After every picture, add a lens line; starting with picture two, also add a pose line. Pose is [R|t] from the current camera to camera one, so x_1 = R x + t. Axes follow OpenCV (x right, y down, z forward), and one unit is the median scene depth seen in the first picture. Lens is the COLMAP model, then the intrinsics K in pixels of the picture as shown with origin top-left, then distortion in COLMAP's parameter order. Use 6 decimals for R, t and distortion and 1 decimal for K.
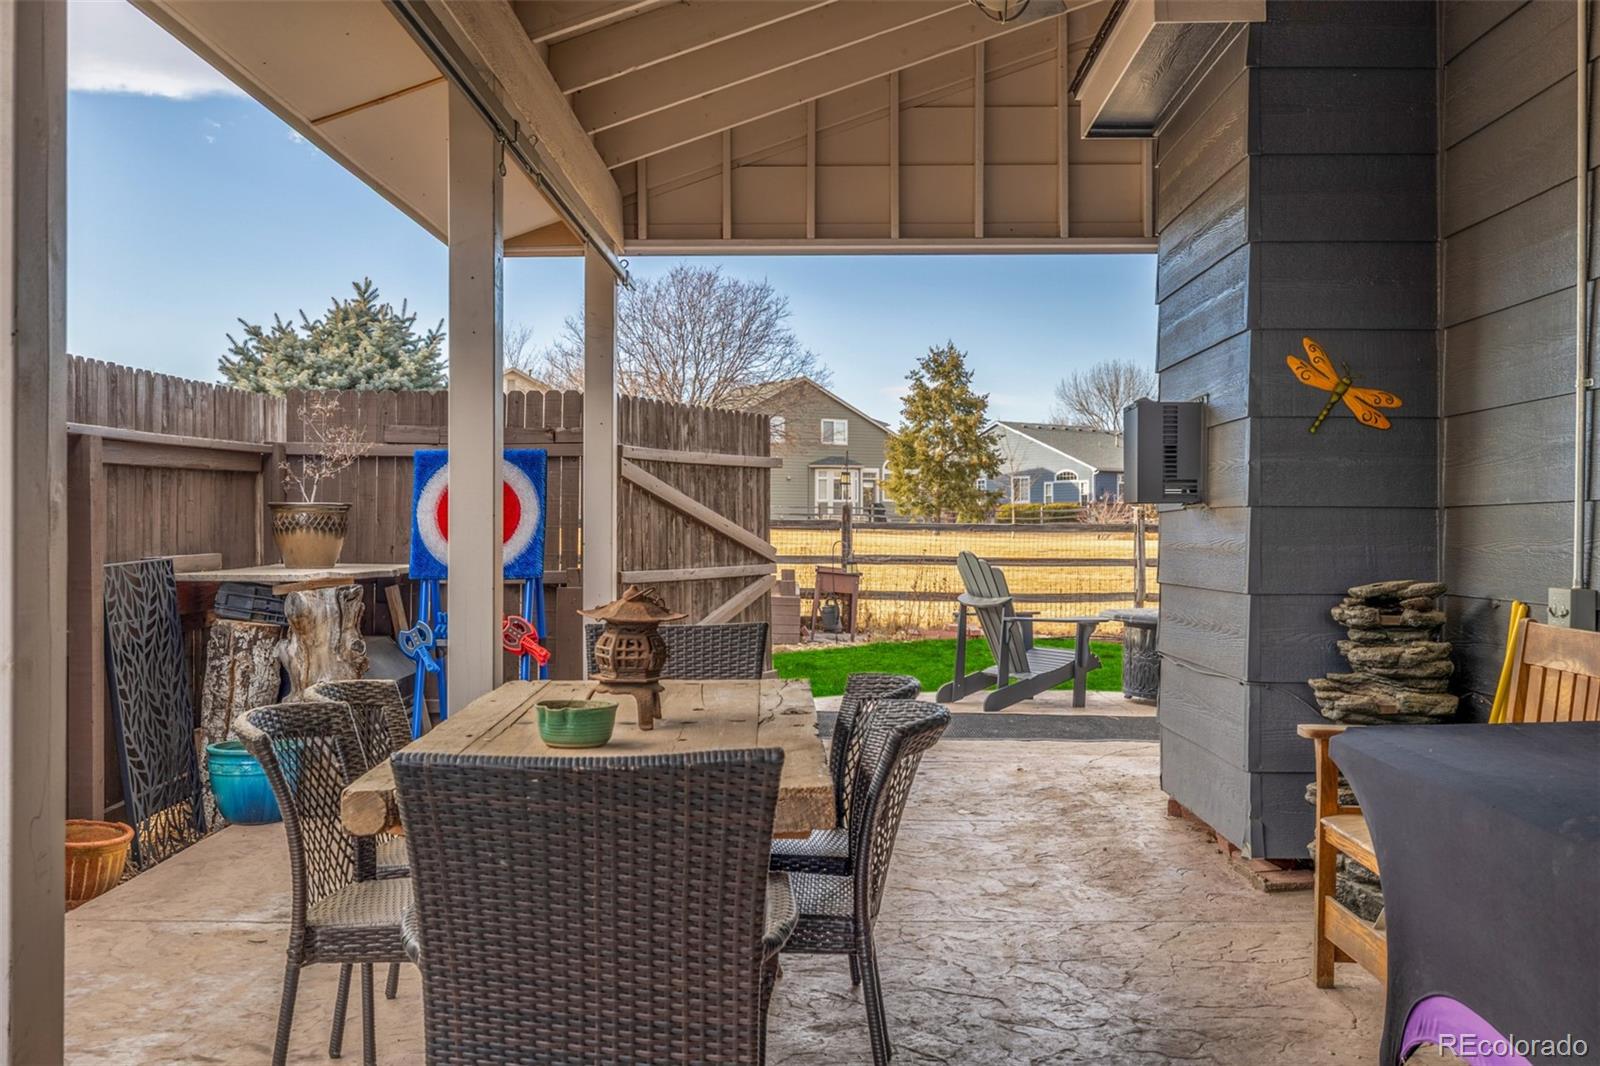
lens RADIAL K [[1572.0, 0, 800.0], [0, 1572.0, 533.0], [0, 0, 1]] dist [0.001675, 0.004242]
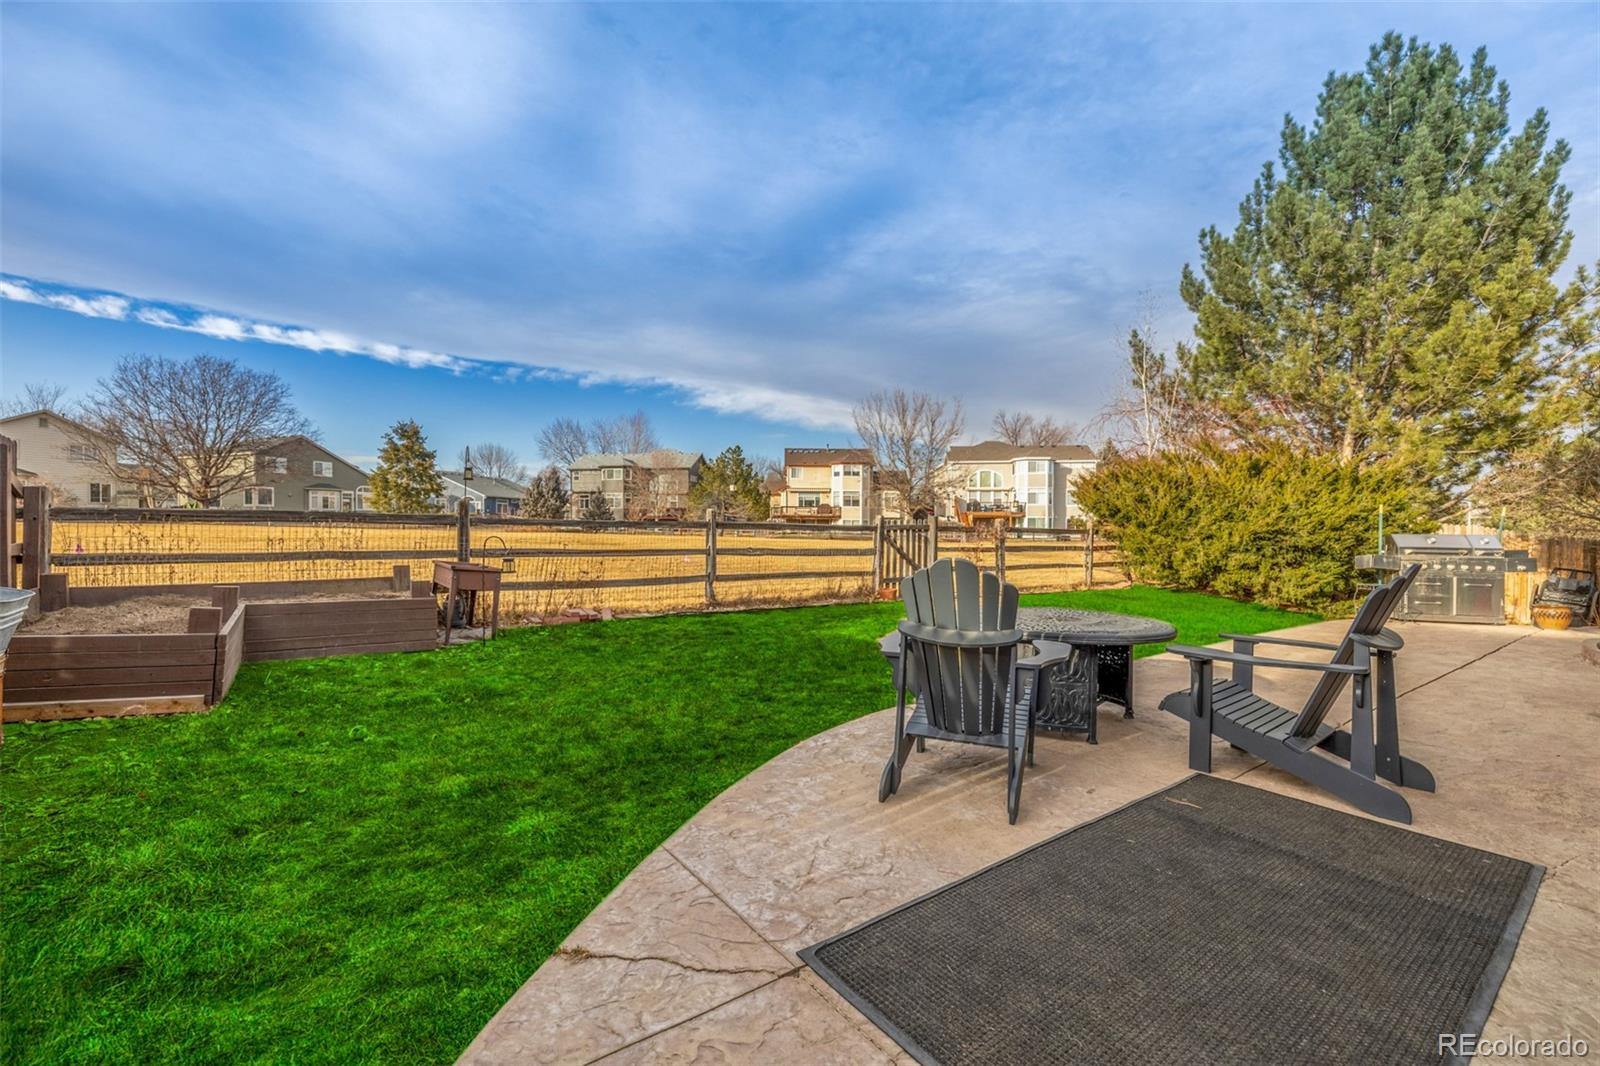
lens RADIAL K [[673.6, 0, 795.6], [0, 673.6, 533.3], [0, 0, 1]] dist [0.000497, 0.000161]
pose [[0.795223, -0.001645, 0.606315, -0.133800], [-0.002342, 0.999981, 0.005785, 0.000349], [-0.606313, -0.006020, 0.795204, 1.046611]]
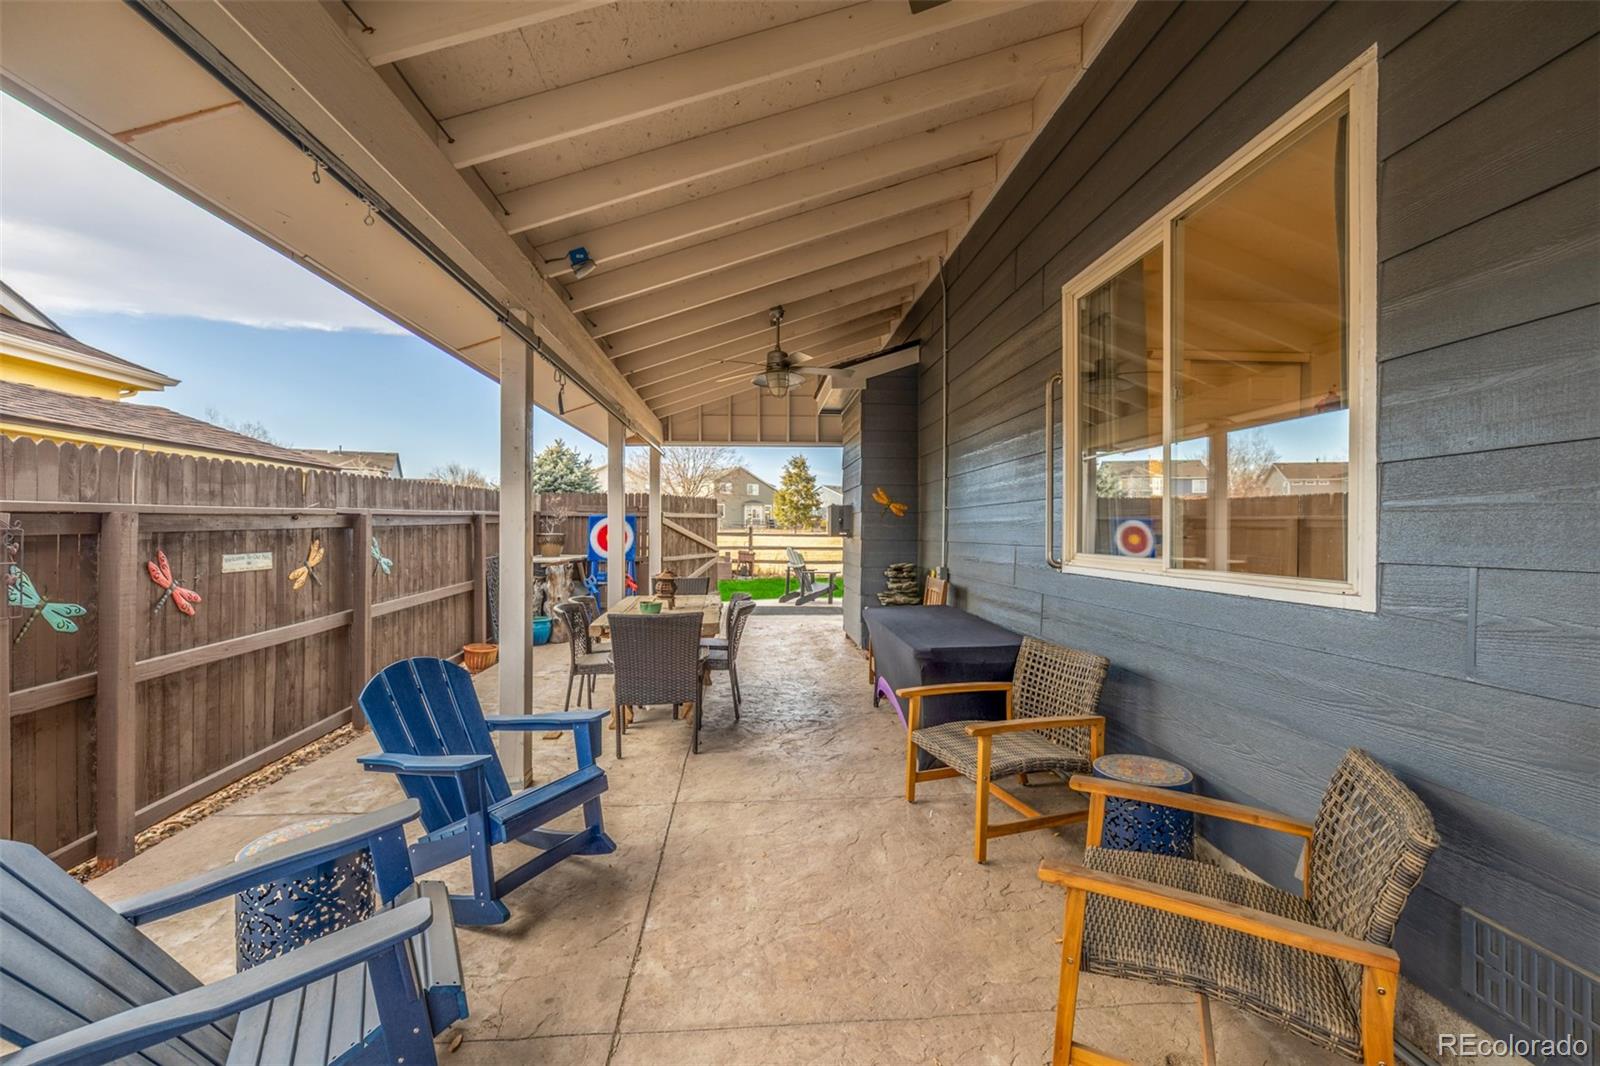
lens RADIAL K [[678.2, 0, 800.0], [0, 678.2, 533.0], [0, 0, 1]] dist [0.014959, 0.000055]
pose [[0.996115, 0.000228, 0.088056, 0.024674], [-0.000533, 0.999994, 0.003437, -0.022415], [-0.088055, -0.003470, 0.996110, -0.233110]]
